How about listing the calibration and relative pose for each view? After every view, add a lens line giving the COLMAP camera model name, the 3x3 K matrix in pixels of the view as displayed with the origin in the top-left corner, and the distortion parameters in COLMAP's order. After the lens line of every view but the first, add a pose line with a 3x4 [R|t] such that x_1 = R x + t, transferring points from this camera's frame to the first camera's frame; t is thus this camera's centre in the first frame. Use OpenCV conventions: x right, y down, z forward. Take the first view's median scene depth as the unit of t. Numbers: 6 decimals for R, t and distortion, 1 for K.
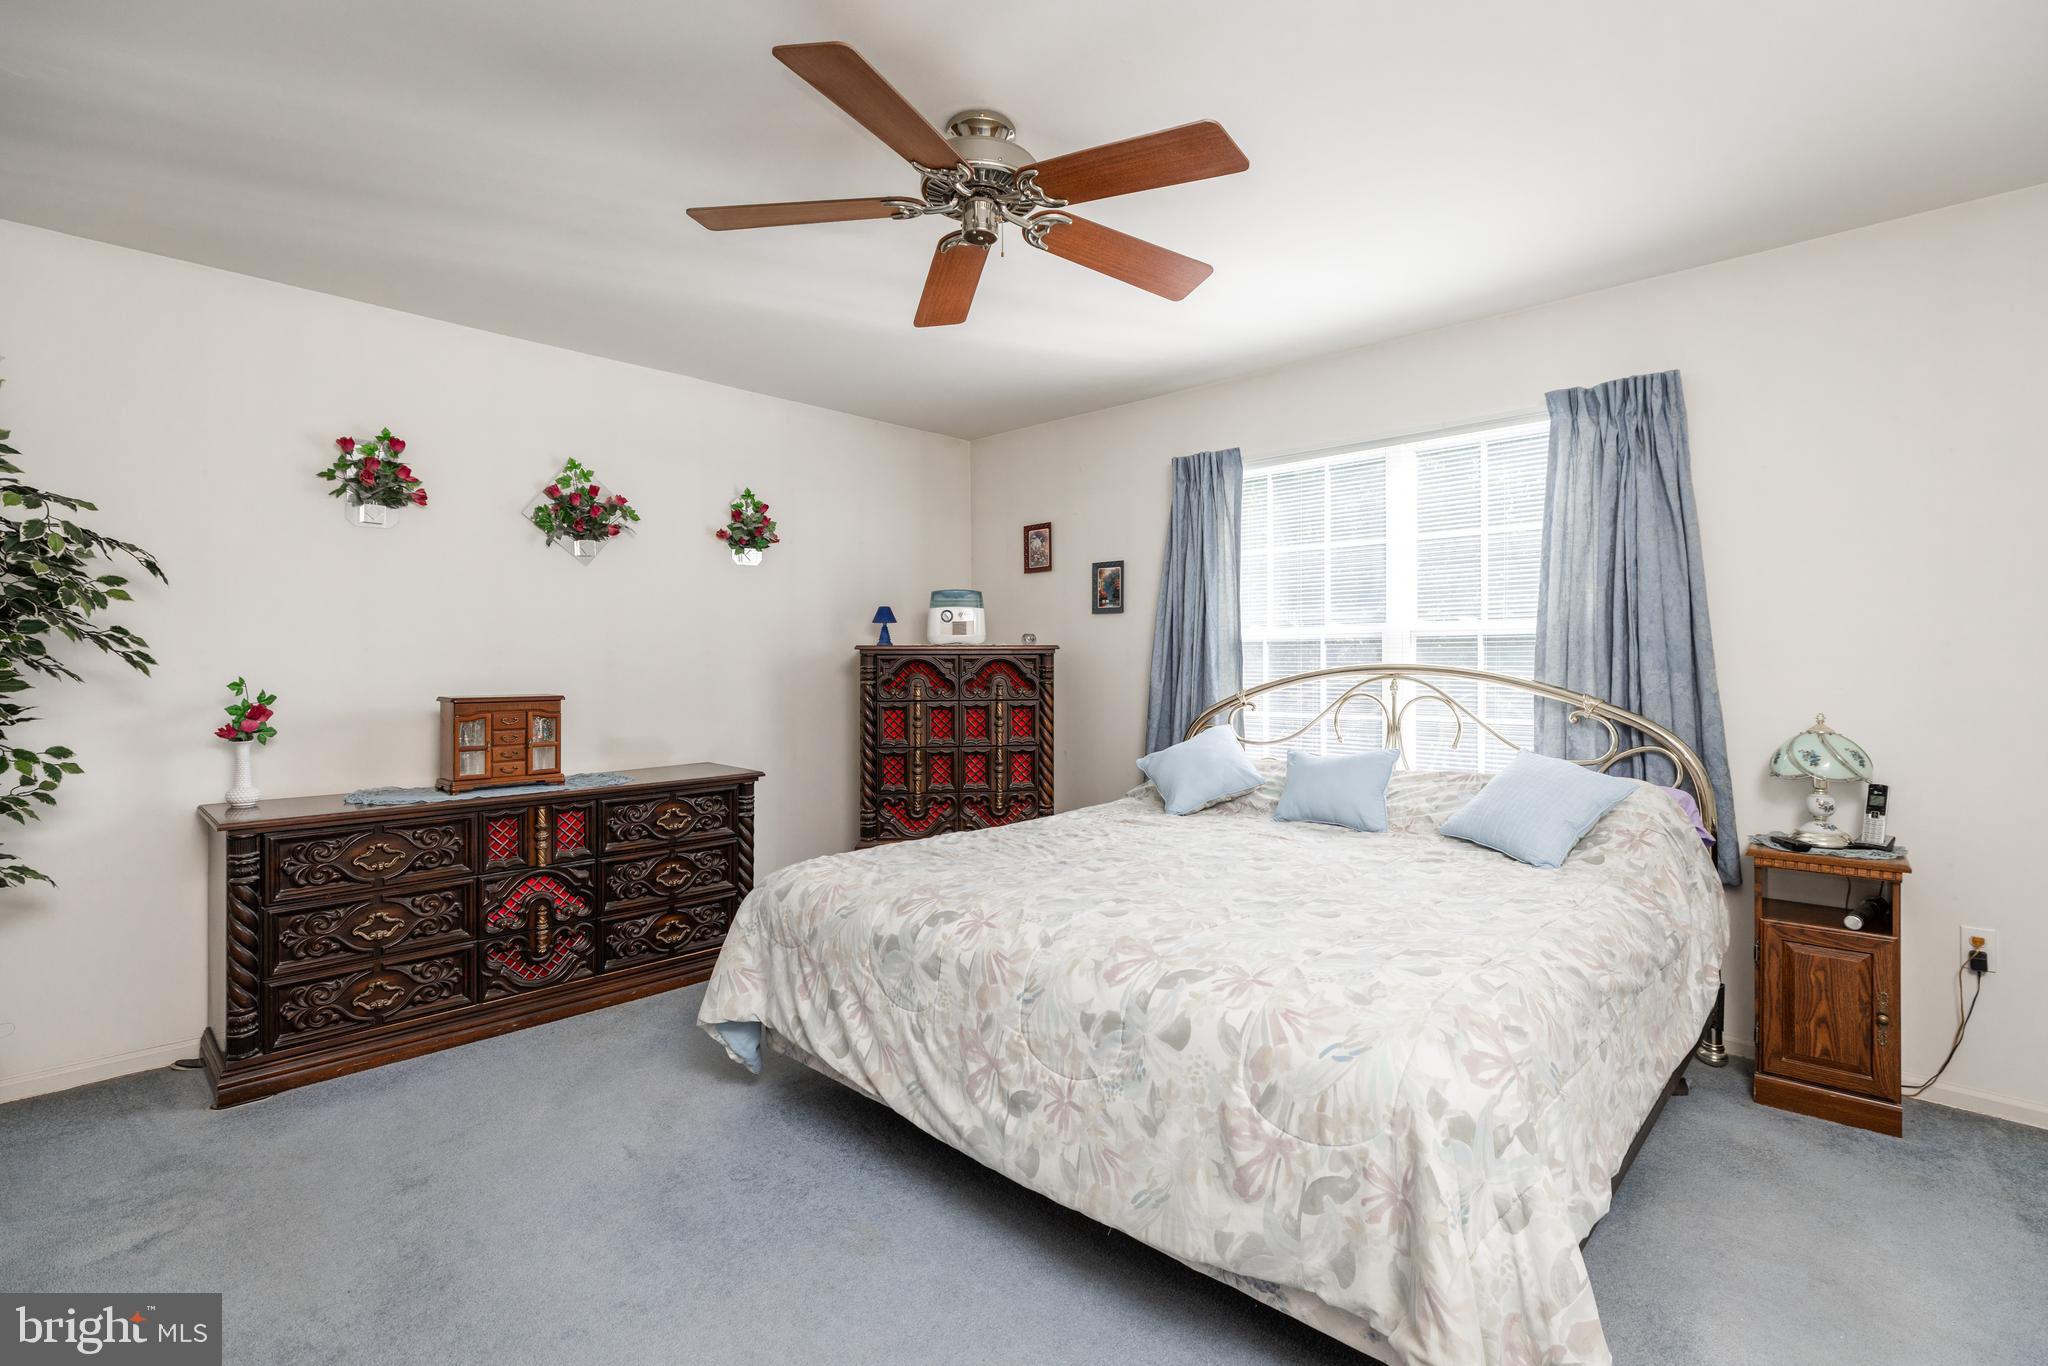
lens RADIAL K [[933.1, 0, 1043.2], [0, 933.1, 673.9], [0, 0, 1]] dist [0.000598, 0.001763]
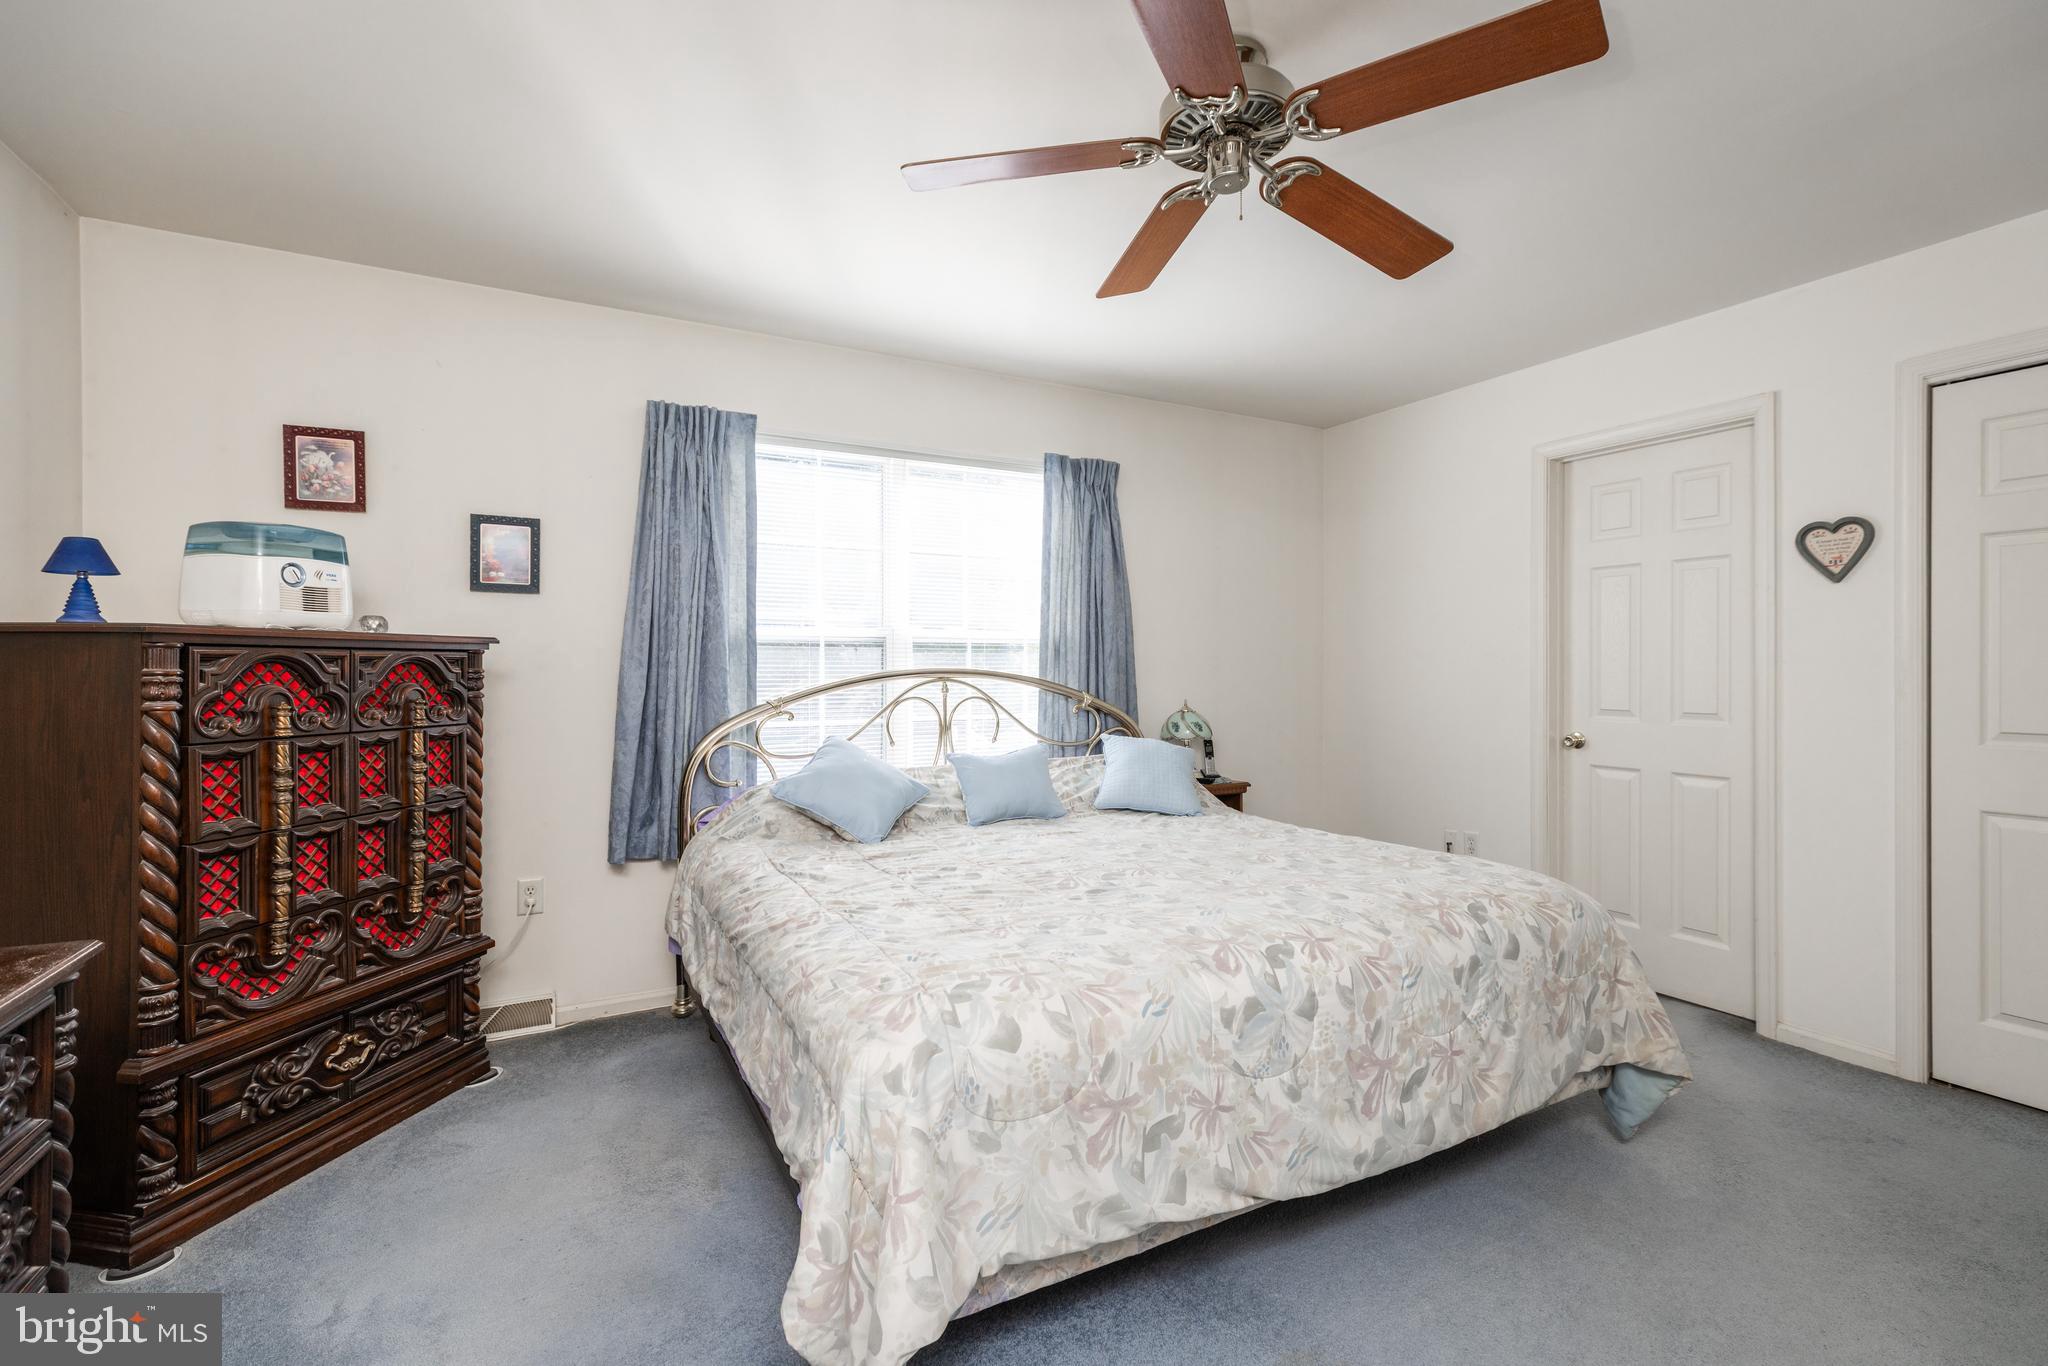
lens RADIAL K [[933.1, 0, 1043.2], [0, 933.1, 673.9], [0, 0, 1]] dist [0.000598, 0.001763]
pose [[0.319255, -0.003234, 0.947663, -0.614541], [0.008043, 0.999967, 0.000702, -0.003683], [-0.947635, 0.007398, 0.319271, 0.563175]]
